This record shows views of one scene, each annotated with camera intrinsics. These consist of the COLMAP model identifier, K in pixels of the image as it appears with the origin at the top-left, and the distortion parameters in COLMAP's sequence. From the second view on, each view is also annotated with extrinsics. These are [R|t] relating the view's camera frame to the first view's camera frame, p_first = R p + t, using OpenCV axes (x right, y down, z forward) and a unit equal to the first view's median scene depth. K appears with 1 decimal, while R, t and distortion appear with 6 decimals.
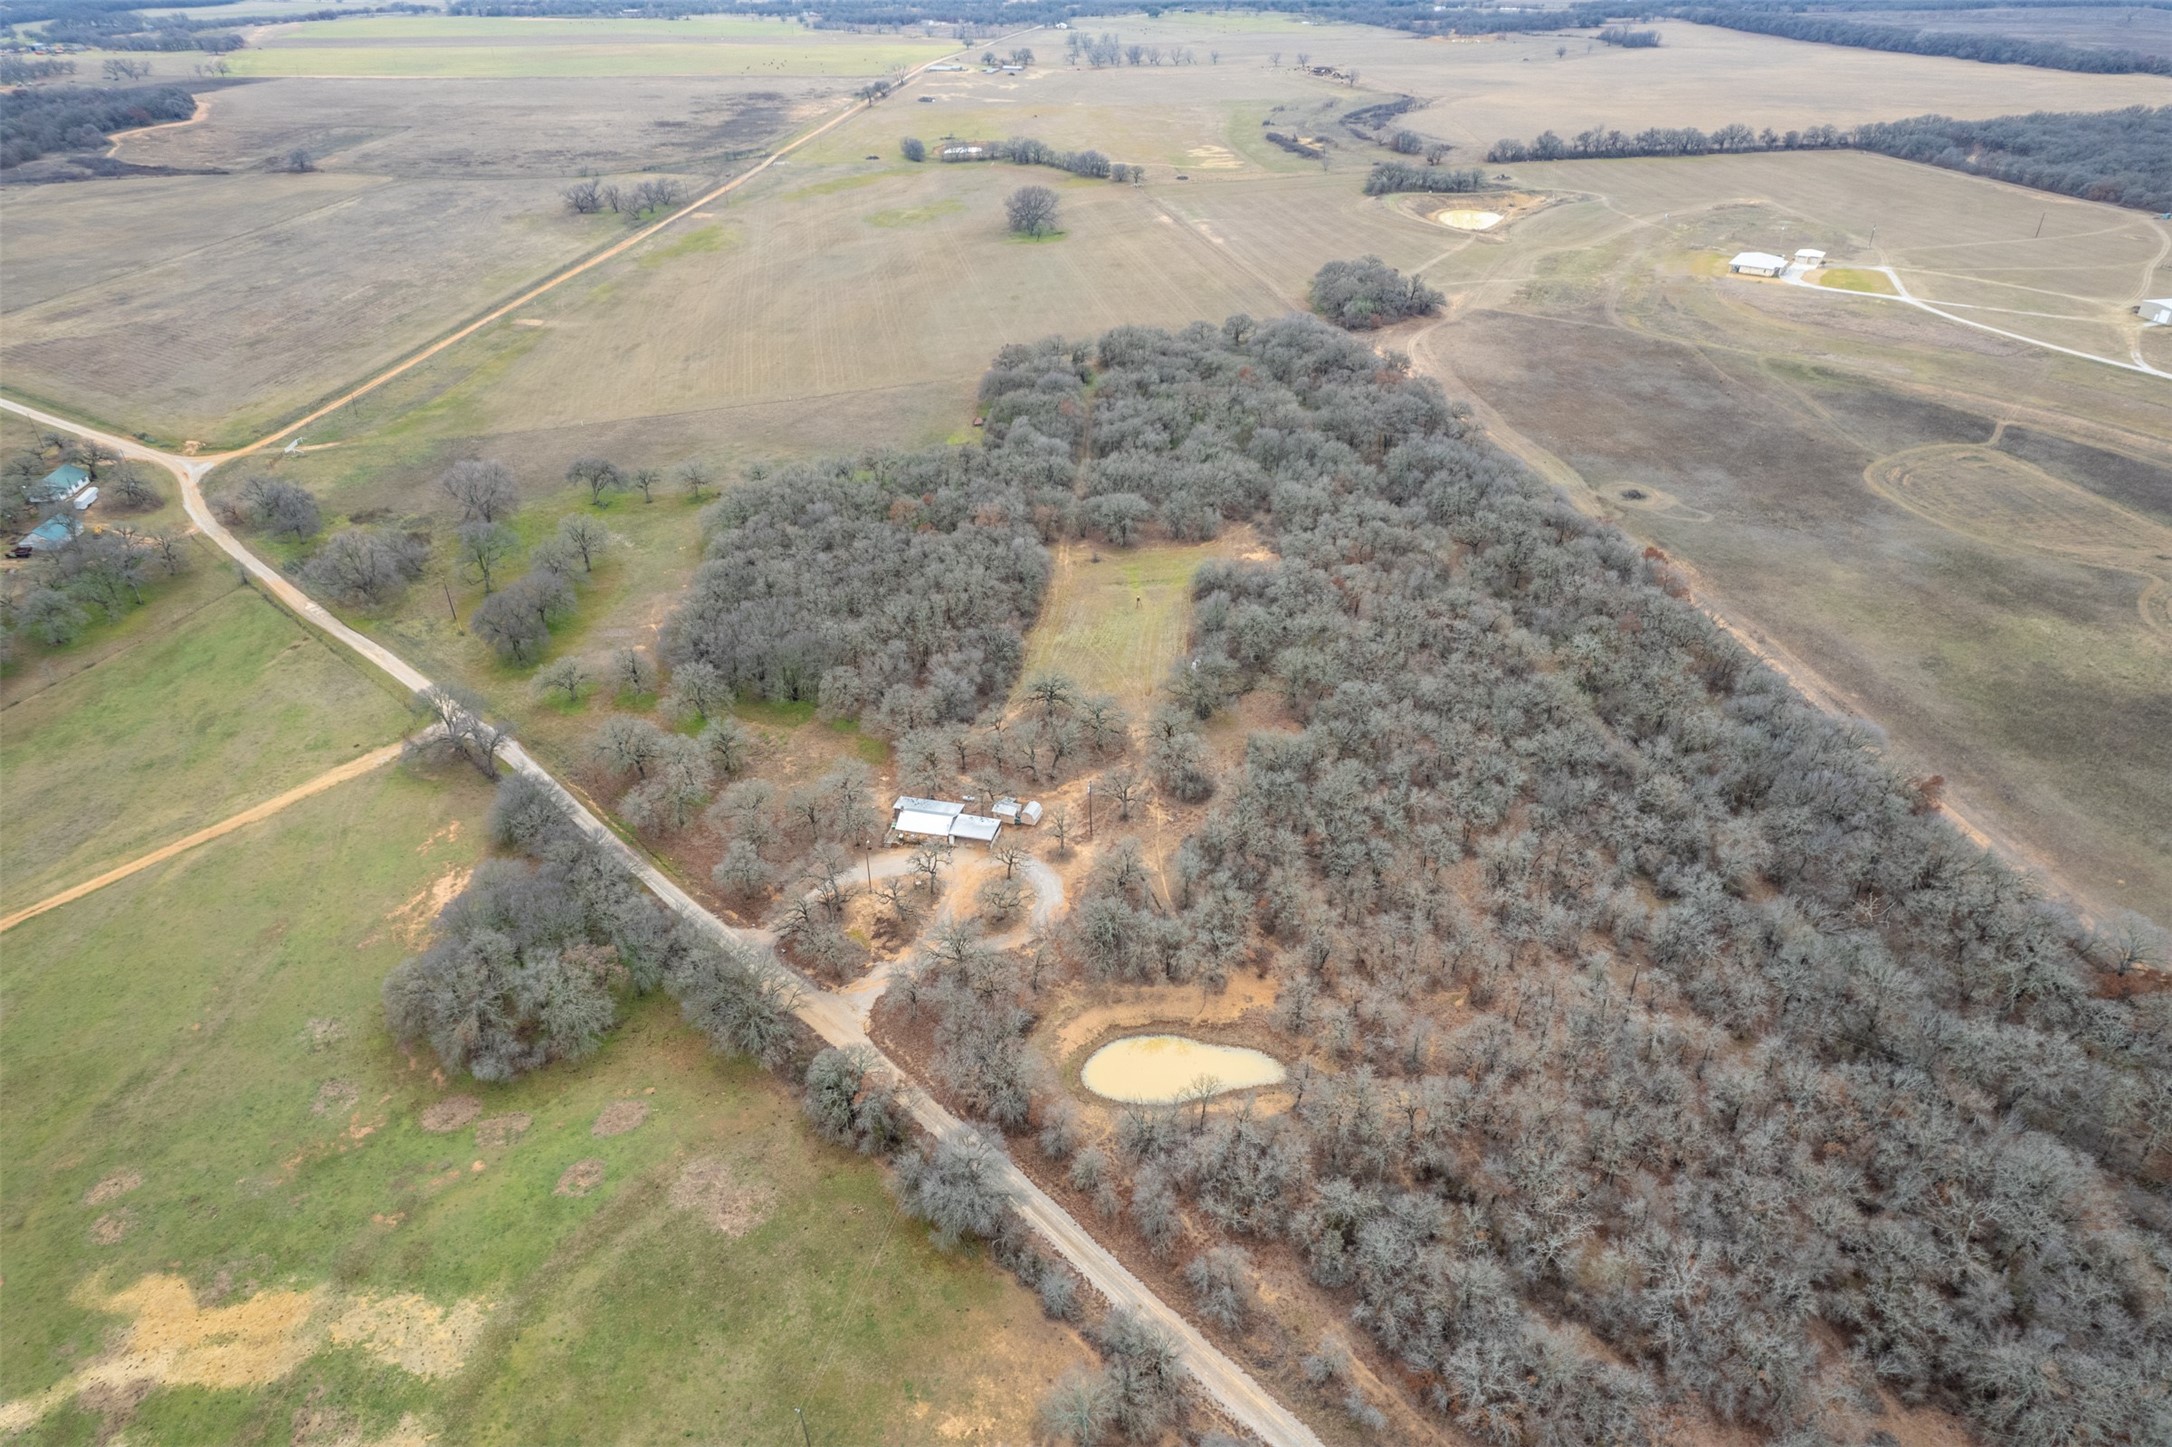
lens RADIAL K [[1394.9, 0, 1094.5], [0, 1394.9, 708.8], [0, 0, 1]] dist [-0.089190, 0.085228]
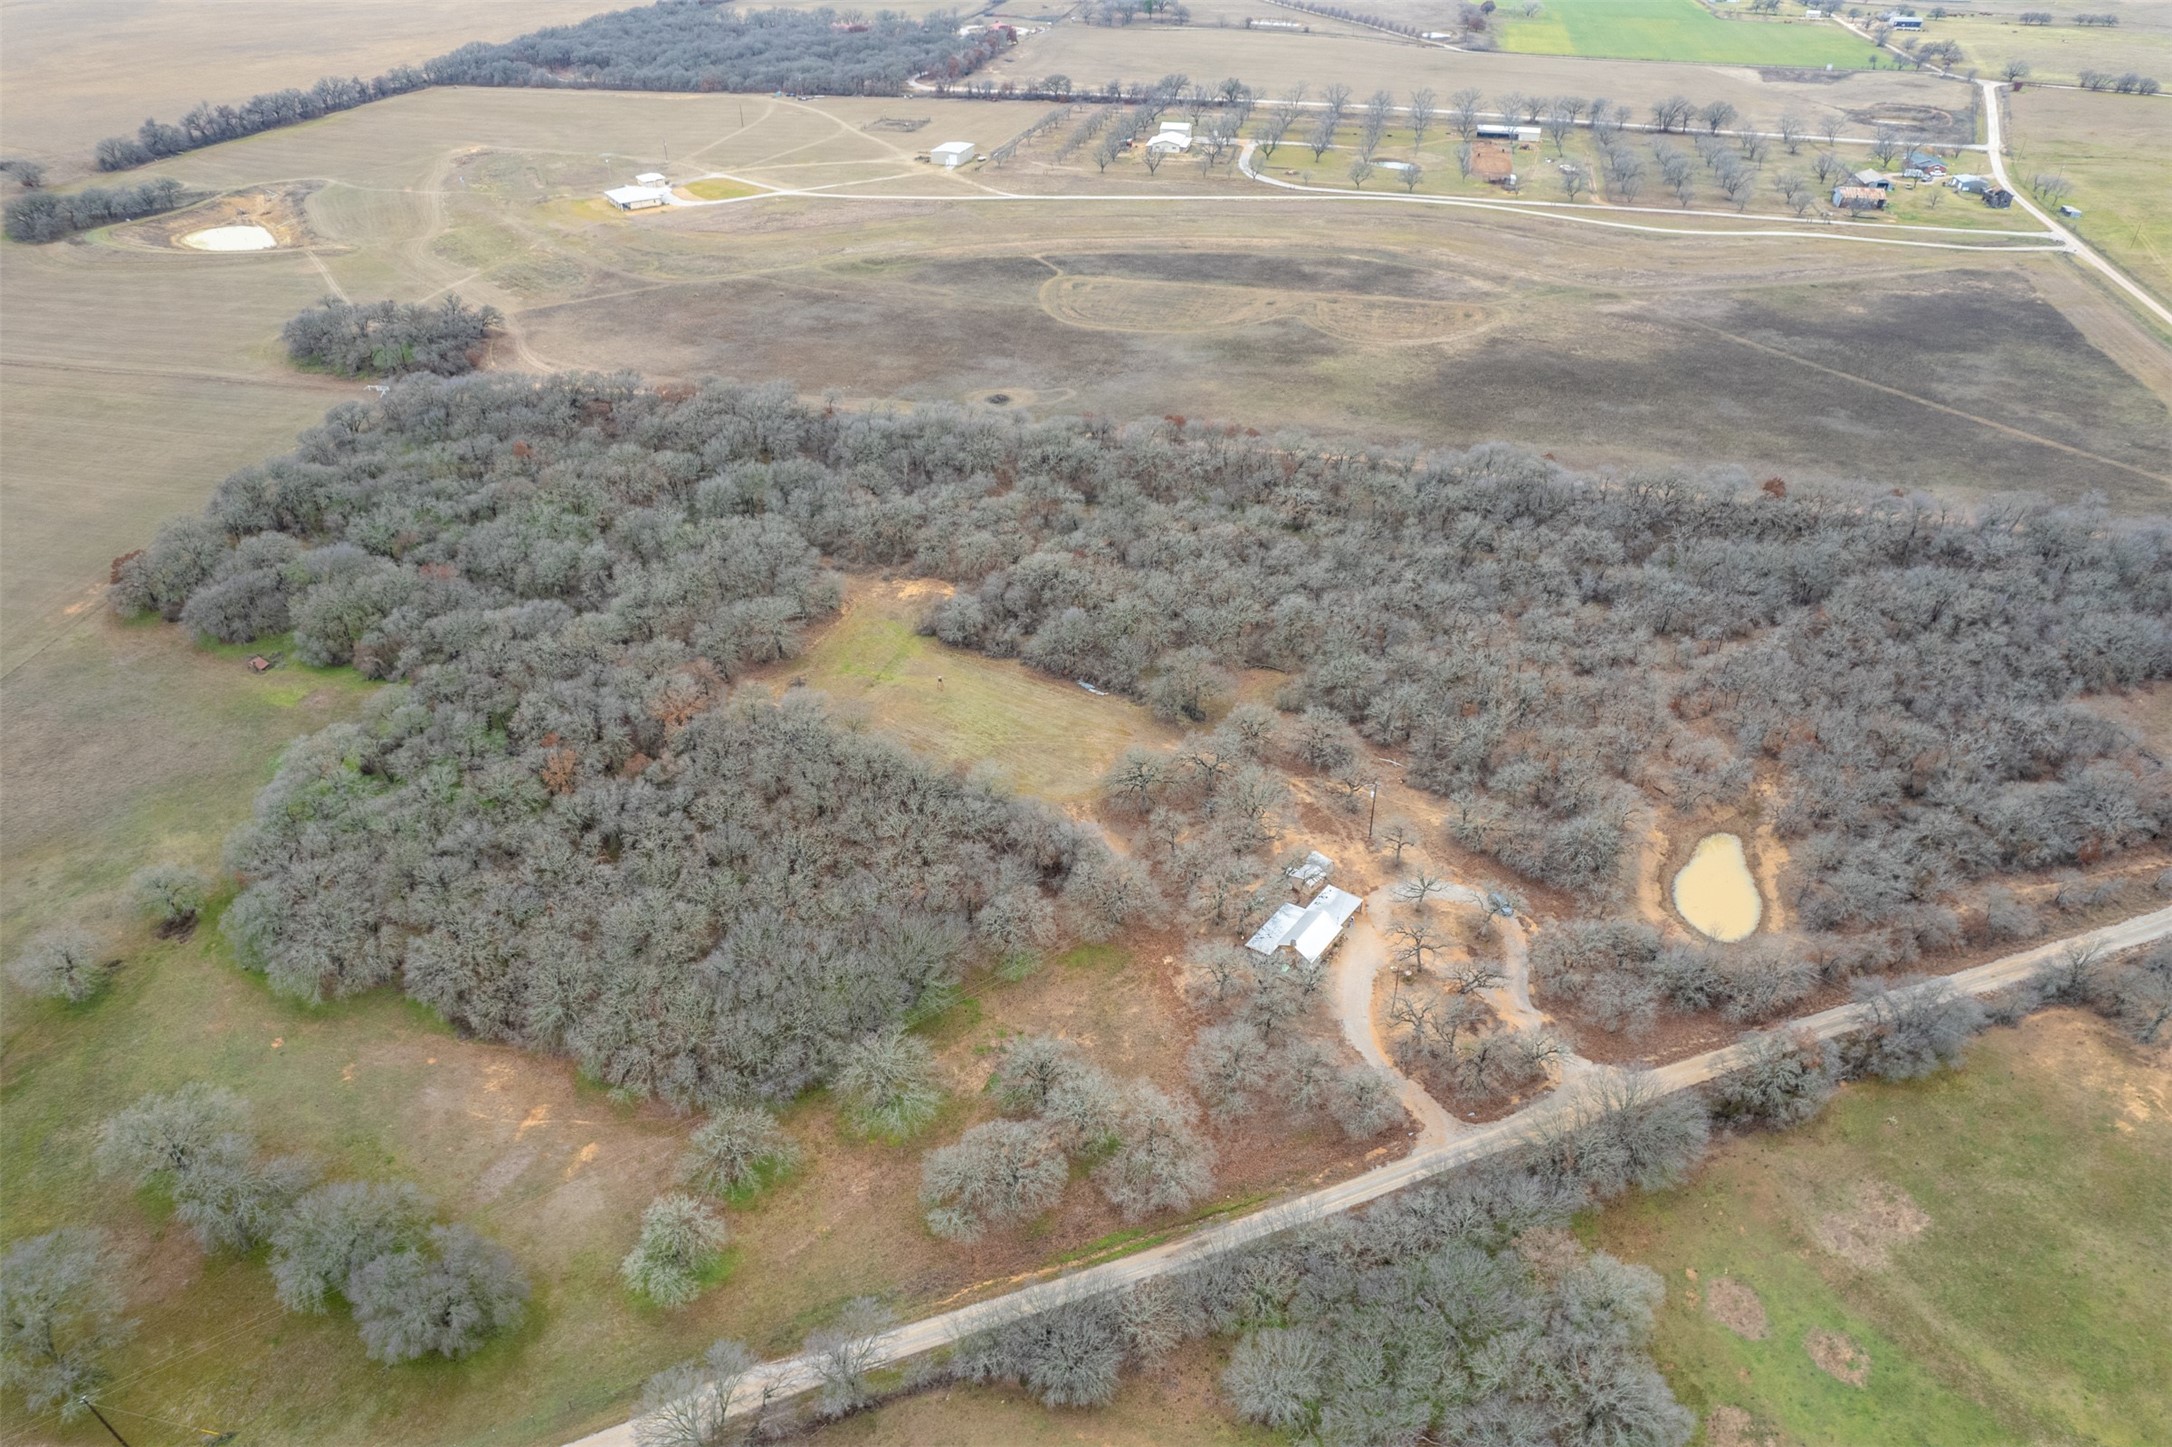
lens RADIAL K [[1394.9, 0, 1094.5], [0, 1394.9, 708.8], [0, 0, 1]] dist [-0.089190, 0.085228]
pose [[0.406916, -0.494757, 0.767877, -0.453023], [0.463161, 0.836299, 0.293403, -0.207214], [-0.787338, 0.236261, 0.569456, 0.347083]]
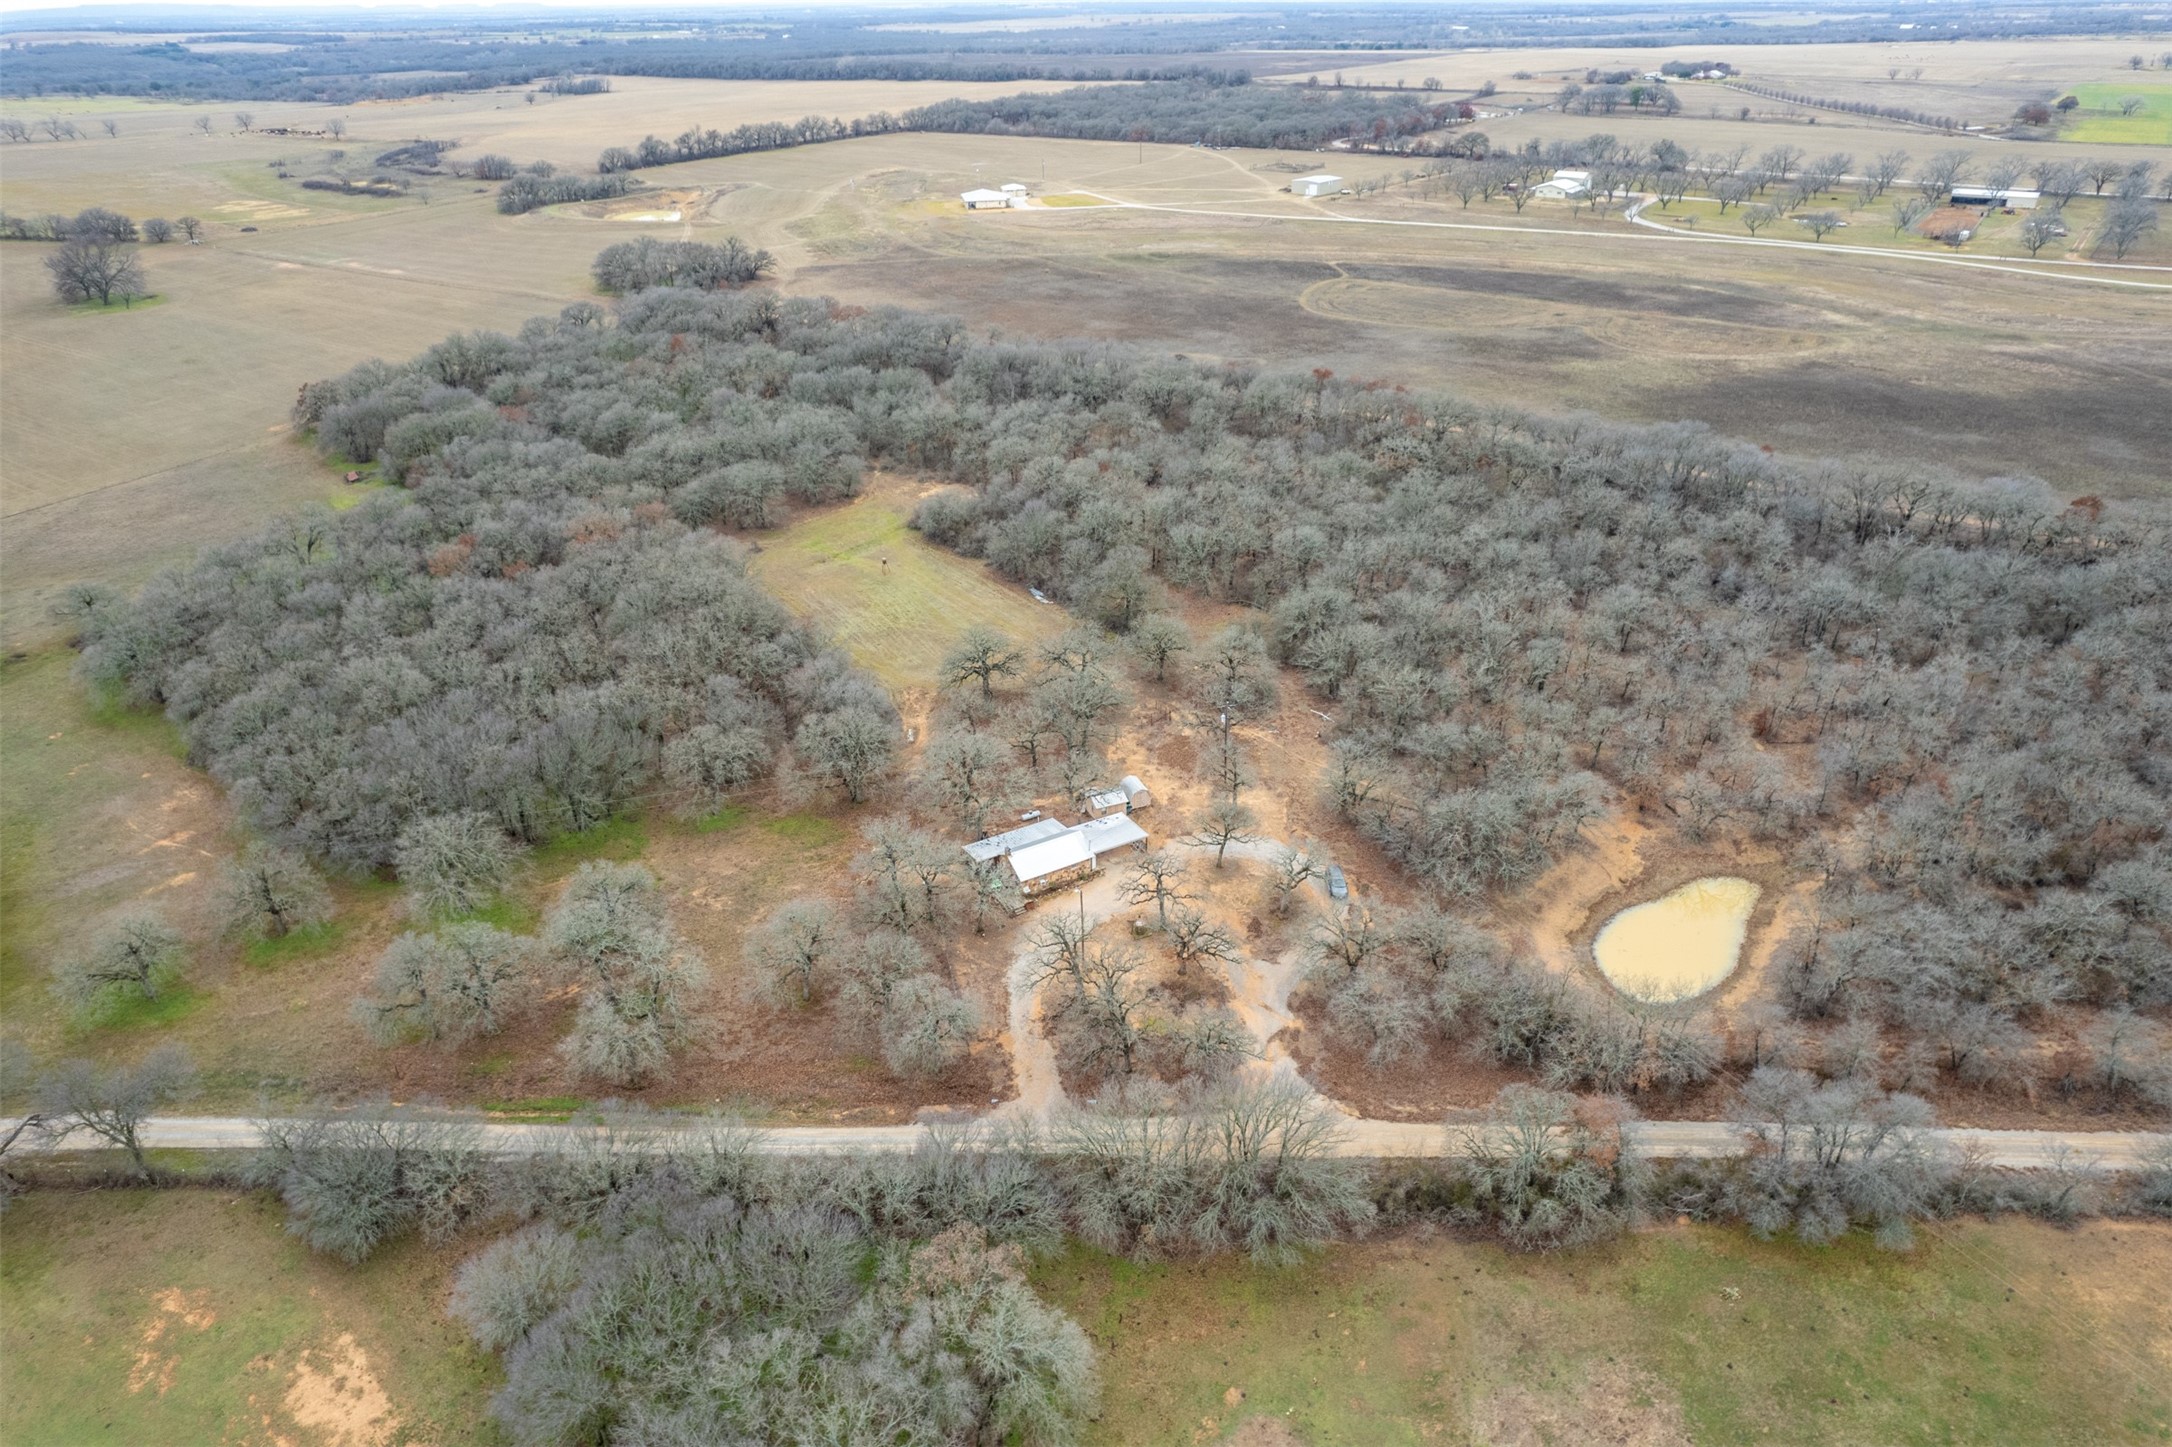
lens RADIAL K [[1388.2, 0, 1094.8], [0, 1388.2, 725.1], [0, 0, 1]] dist [-0.090489, 0.082932]
pose [[0.724876, -0.327795, 0.605892, -0.283320], [0.357959, 0.930699, 0.075264, -0.009376], [-0.588575, 0.162327, 0.791978, 0.274927]]
